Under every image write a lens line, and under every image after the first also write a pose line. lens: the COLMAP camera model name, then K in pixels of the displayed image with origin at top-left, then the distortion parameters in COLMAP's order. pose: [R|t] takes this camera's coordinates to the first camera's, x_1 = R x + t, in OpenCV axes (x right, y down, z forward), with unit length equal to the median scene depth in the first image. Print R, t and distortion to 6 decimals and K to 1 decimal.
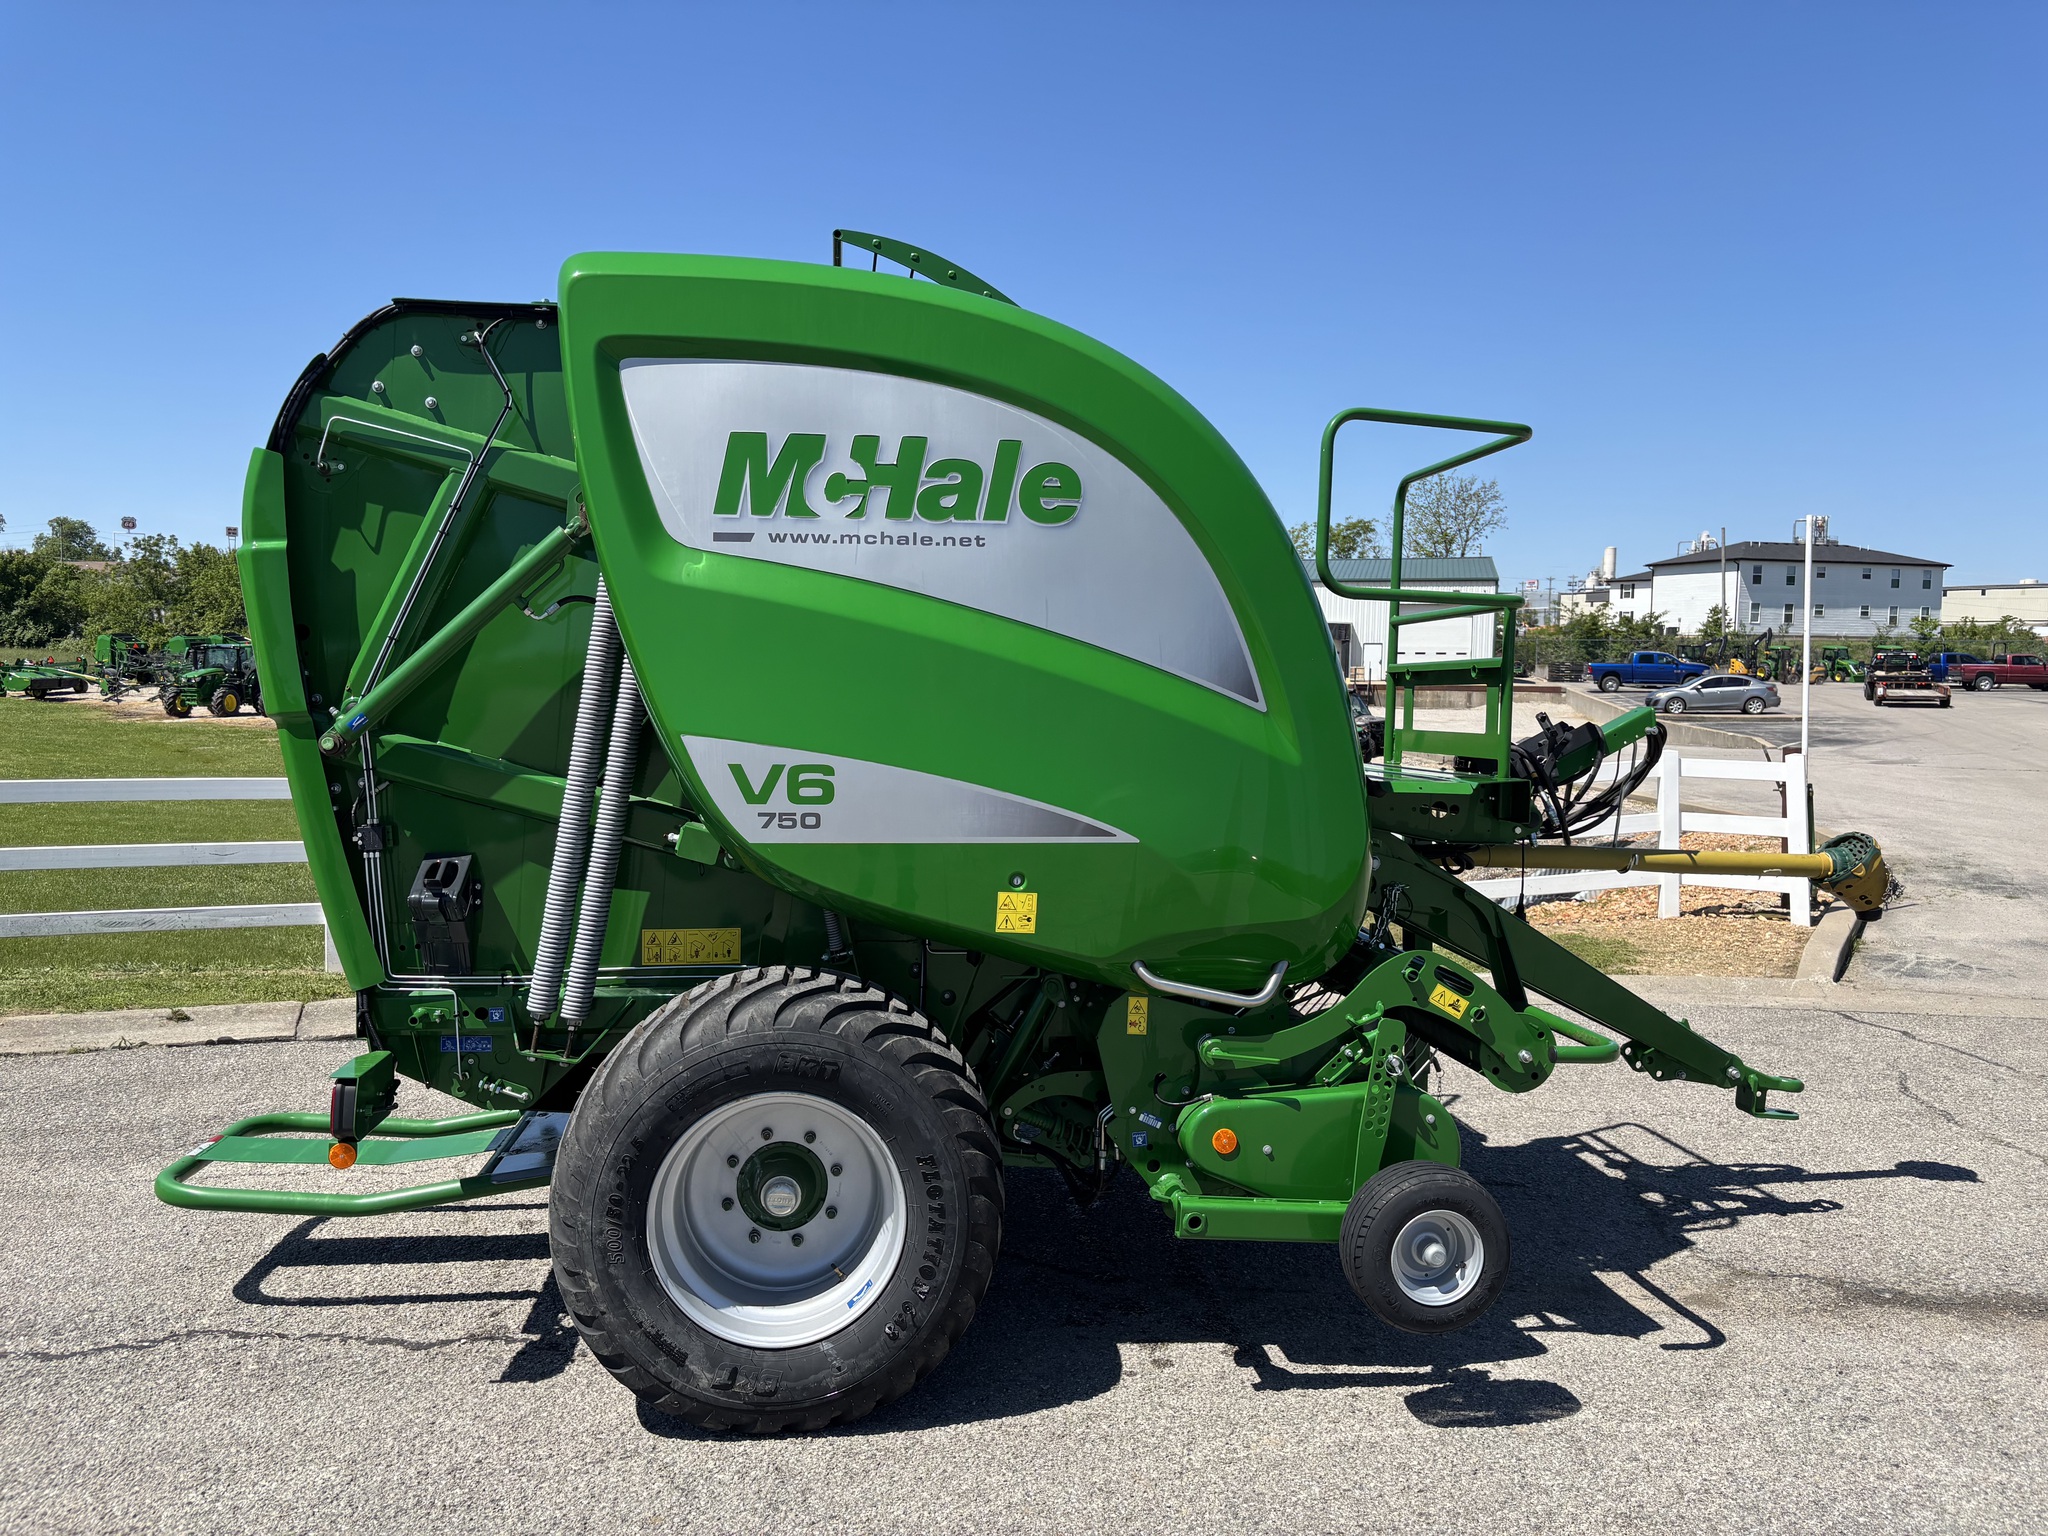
lens RADIAL K [[1545.8, 0, 1008.1], [0, 1545.8, 761.6], [0, 0, 1]] dist [0.045086, -0.034757]
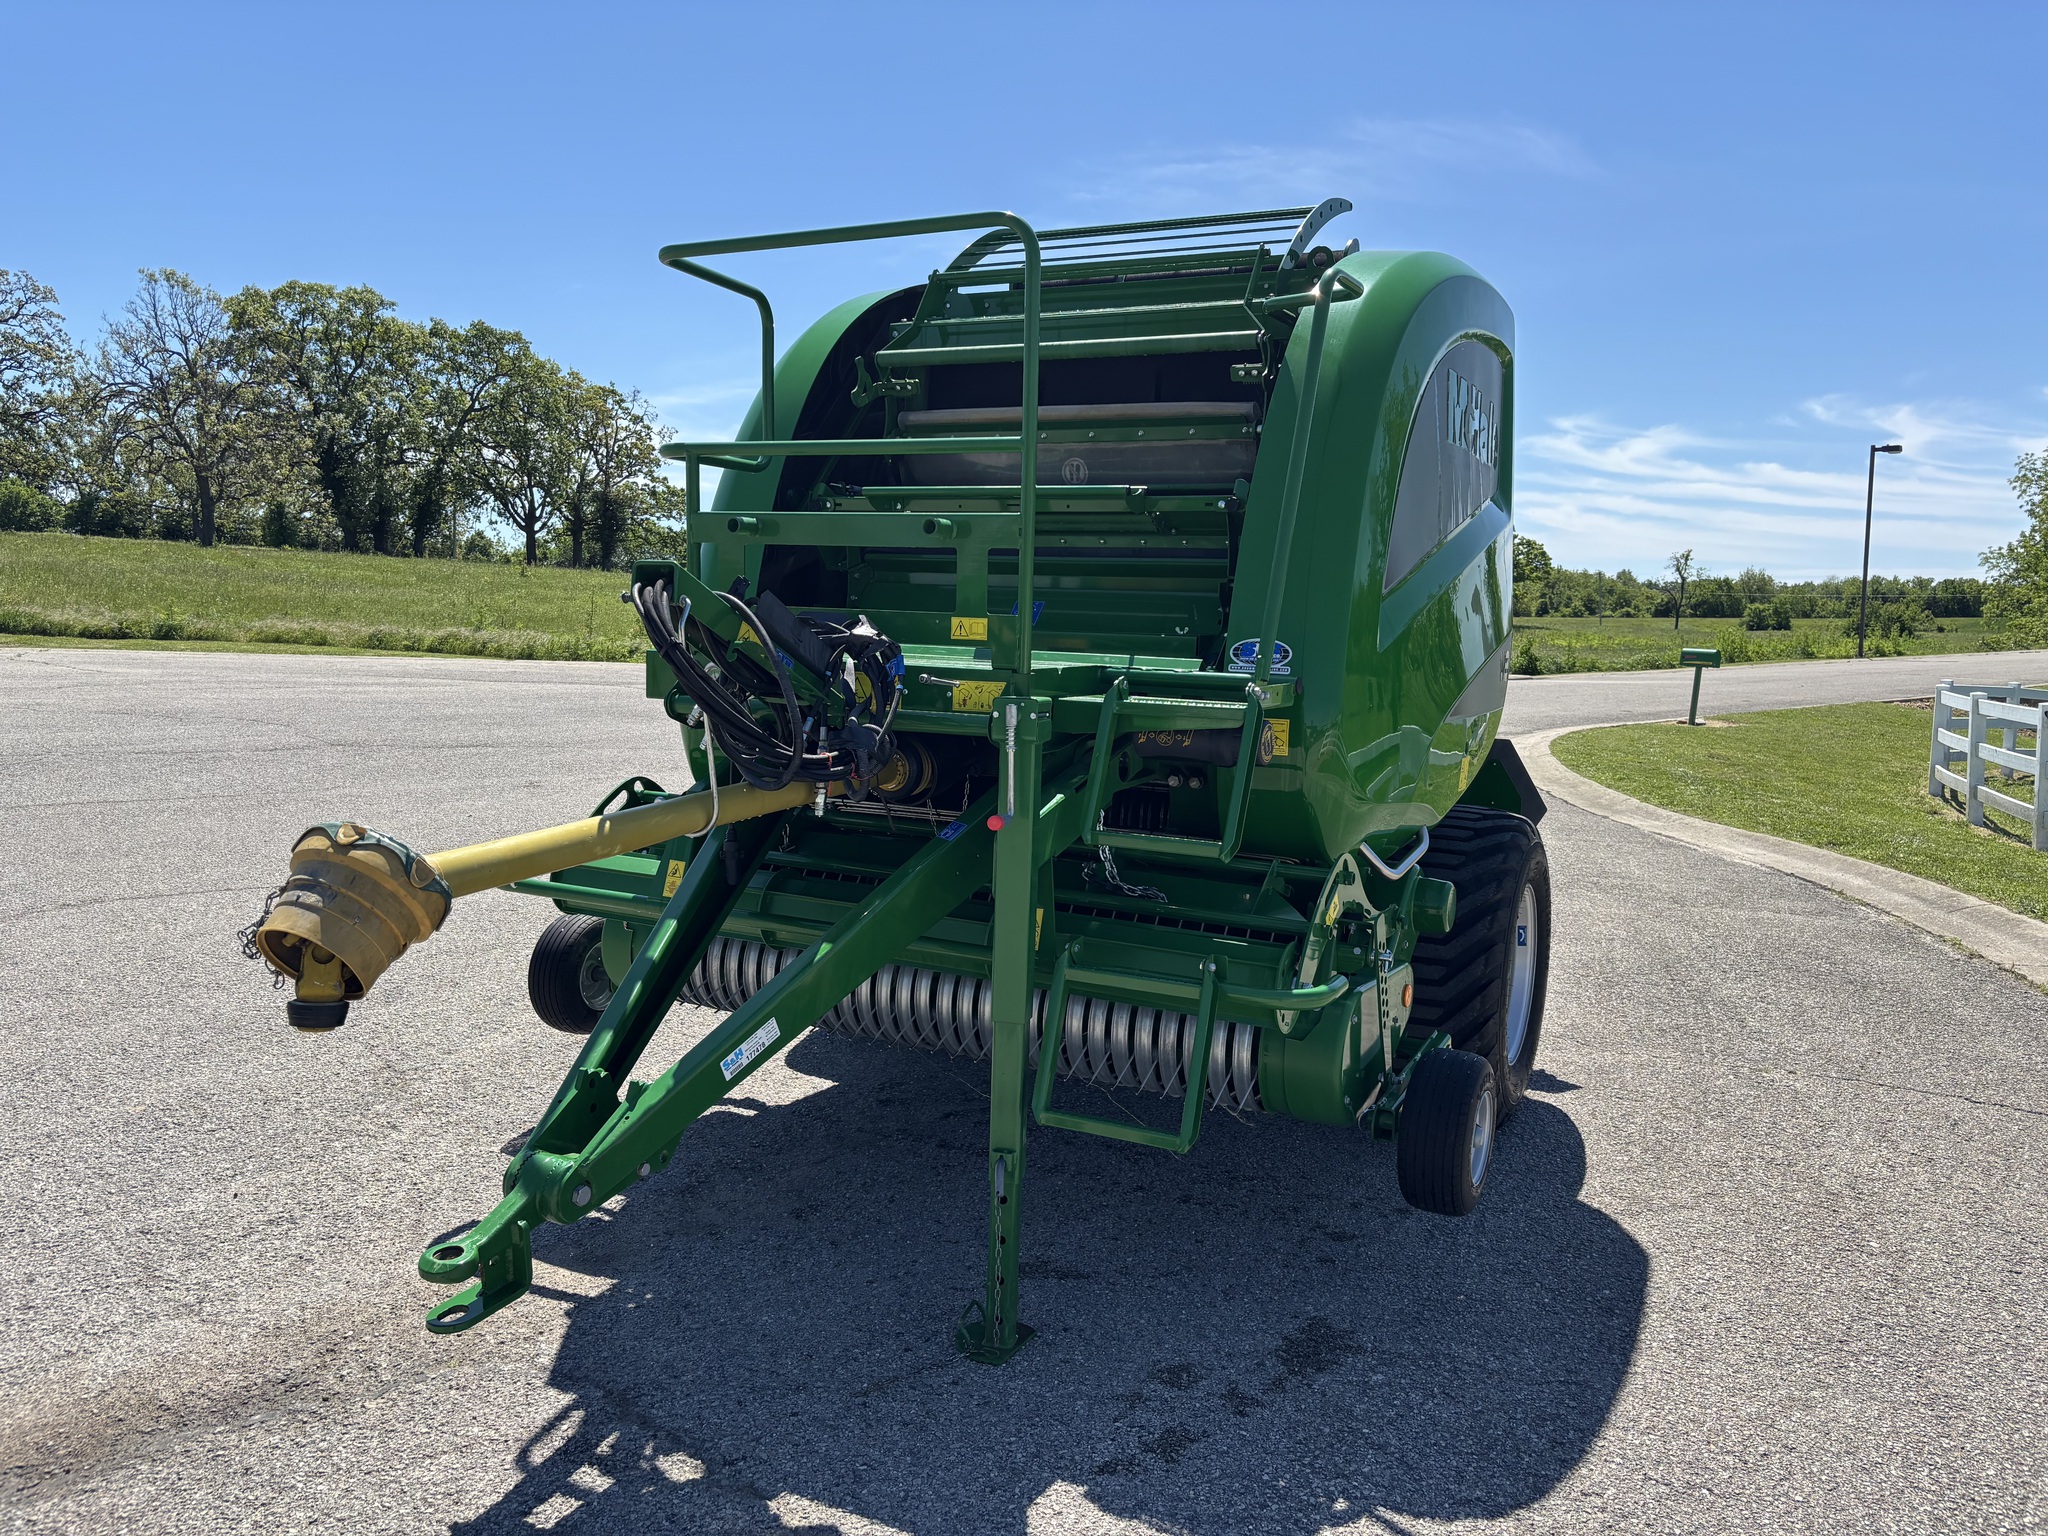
lens RADIAL K [[1546.7, 0, 1027.1], [0, 1546.7, 776.5], [0, 0, 1]] dist [0.044450, -0.052012]
pose [[-0.560081, 0.064260, -0.825942, 1.077368], [-0.072250, 0.989400, 0.125970, -0.050829], [0.825281, 0.130228, -0.549502, 1.891601]]
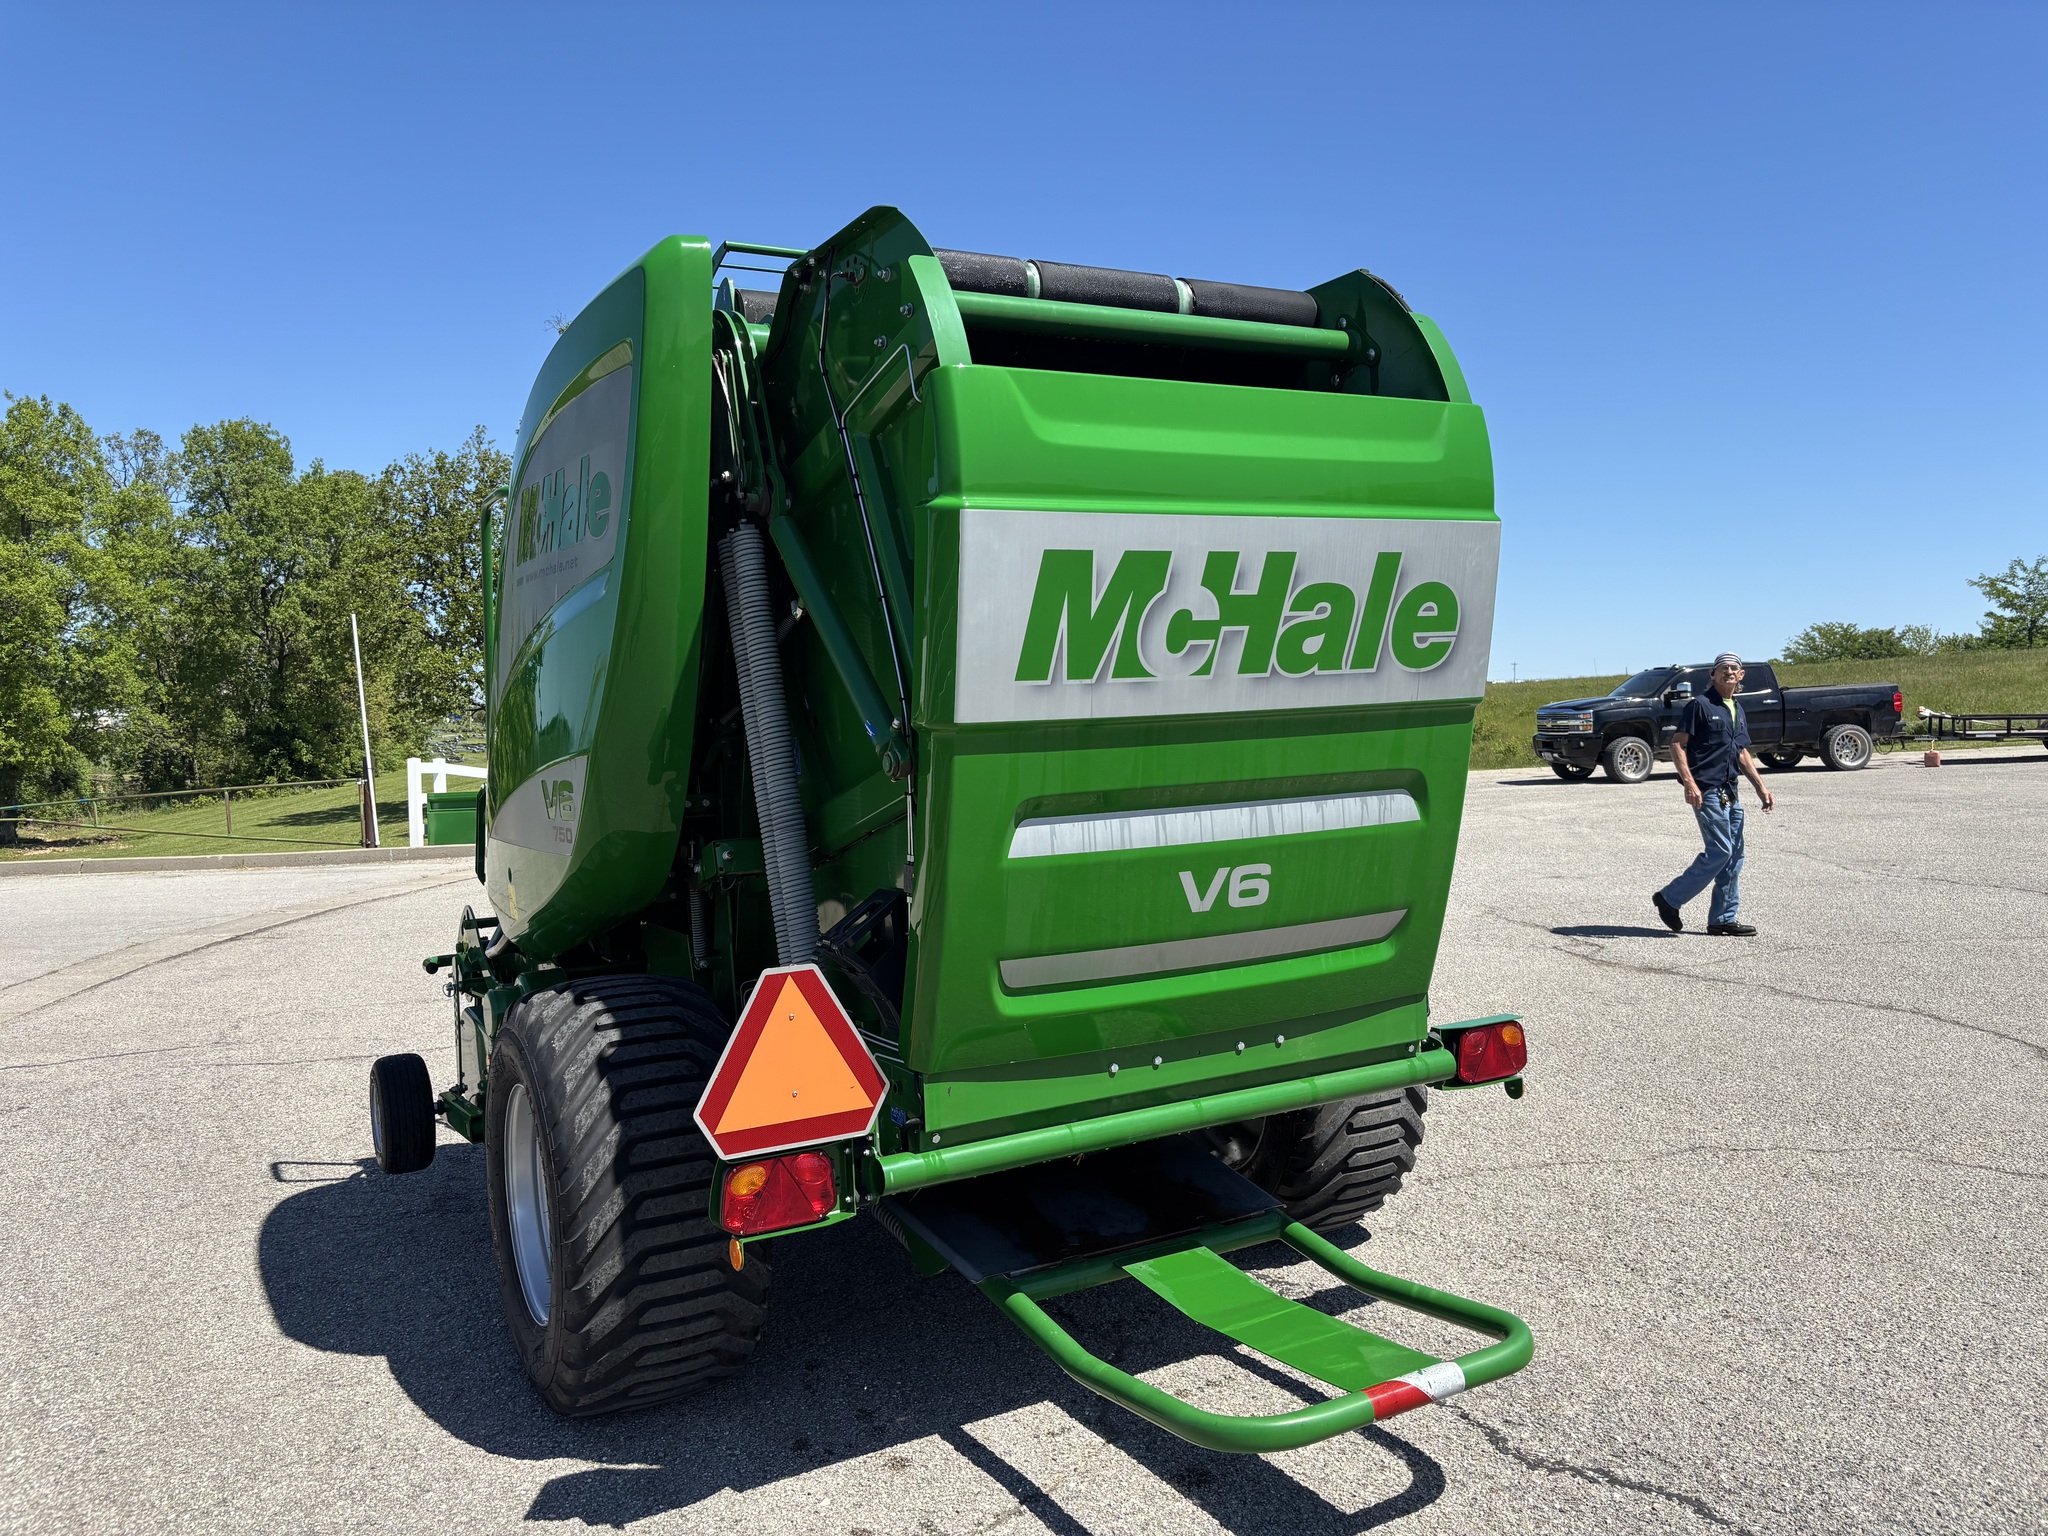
lens RADIAL K [[1538.5, 0, 1013.1], [0, 1538.5, 777.8], [0, 0, 1]] dist [0.092157, -0.126978]
pose [[-0.378936, -0.034831, 0.924767, -1.221957], [0.075273, 0.994820, 0.068313, -0.067243], [-0.922357, 0.095496, -0.374351, 1.603279]]
